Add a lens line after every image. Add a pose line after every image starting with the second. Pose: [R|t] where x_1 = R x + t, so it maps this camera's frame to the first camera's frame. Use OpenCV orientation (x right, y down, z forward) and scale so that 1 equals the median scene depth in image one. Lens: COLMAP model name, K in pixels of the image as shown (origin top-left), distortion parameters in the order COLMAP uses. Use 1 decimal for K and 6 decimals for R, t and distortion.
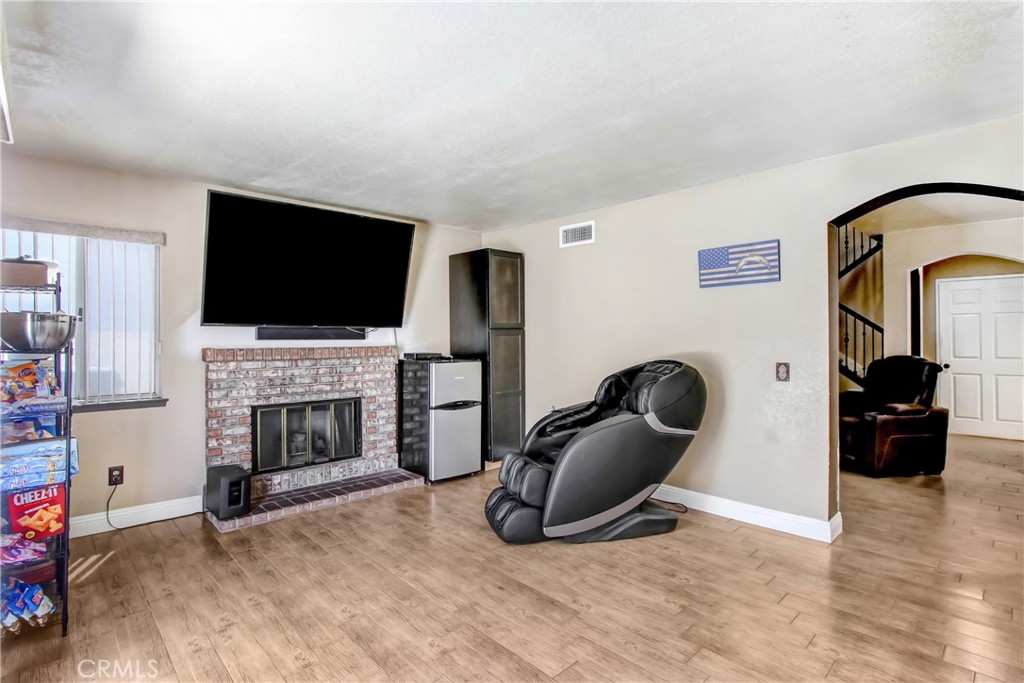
lens RADIAL K [[486.3, 0, 505.2], [0, 486.3, 341.3], [0, 0, 1]] dist [-0.022740, -0.000790]
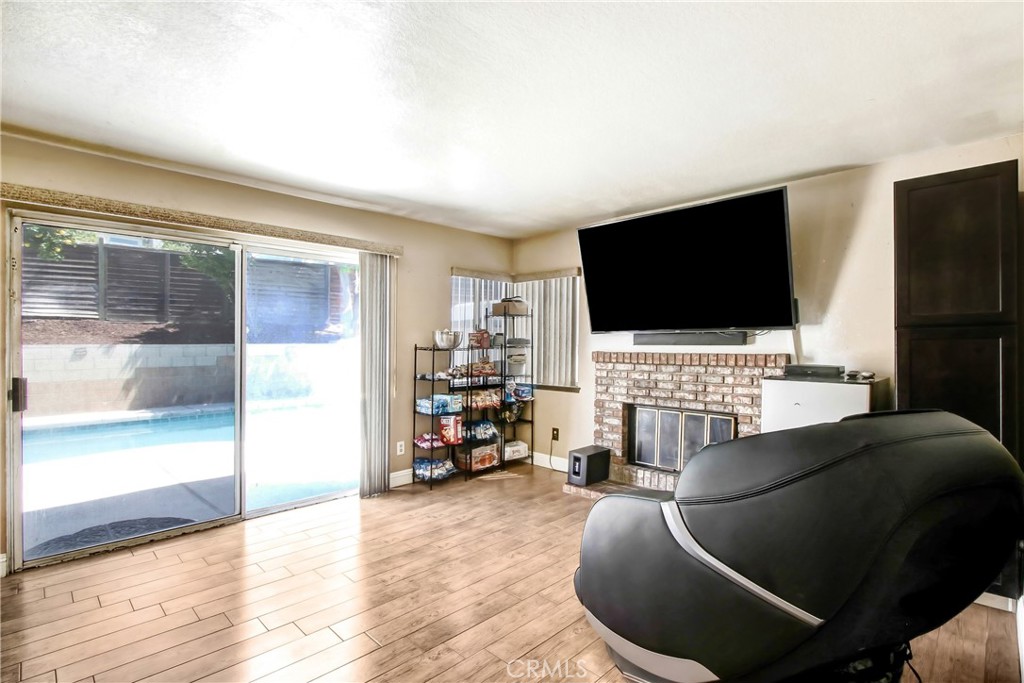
lens RADIAL K [[501.2, 0, 506.7], [0, 501.2, 346.2], [0, 0, 1]] dist [-0.032584, -0.000802]
pose [[0.012809, 0.004635, -0.999907, 0.682382], [-0.007433, 0.999962, 0.004540, -0.003785], [0.999890, 0.007375, 0.012843, 0.726714]]
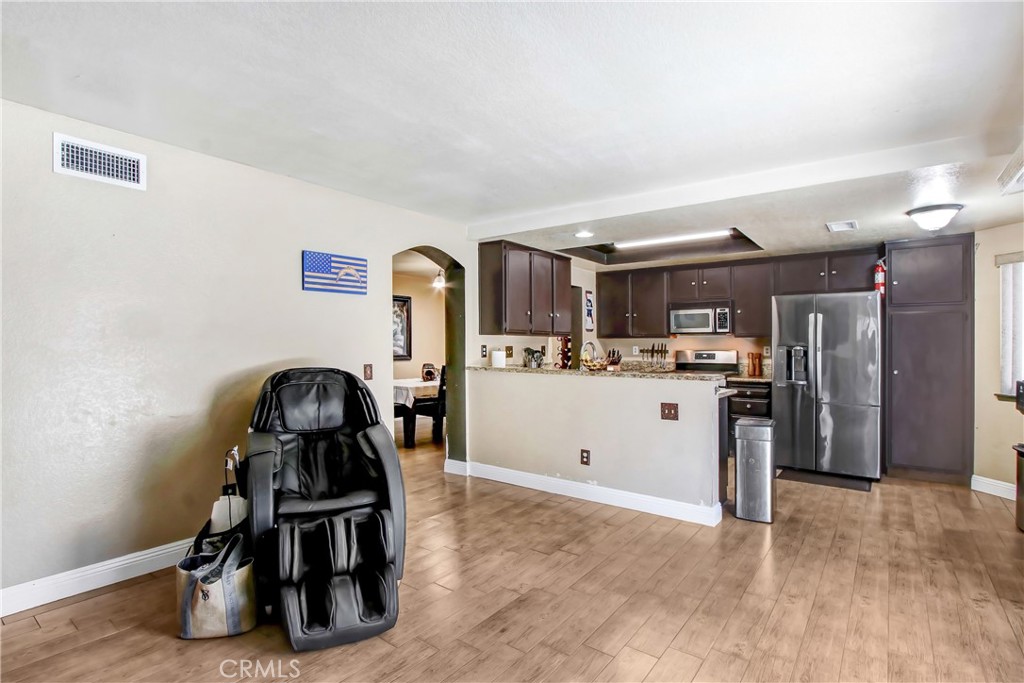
lens RADIAL K [[486.3, 0, 507.9], [0, 486.3, 336.1], [0, 0, 1]] dist [-0.022740, -0.000790]
pose [[-0.134092, 0.005817, 0.990952, -0.623244], [-0.003184, 0.999975, -0.006301, -0.016711], [-0.990964, -0.004000, -0.134070, 0.779525]]
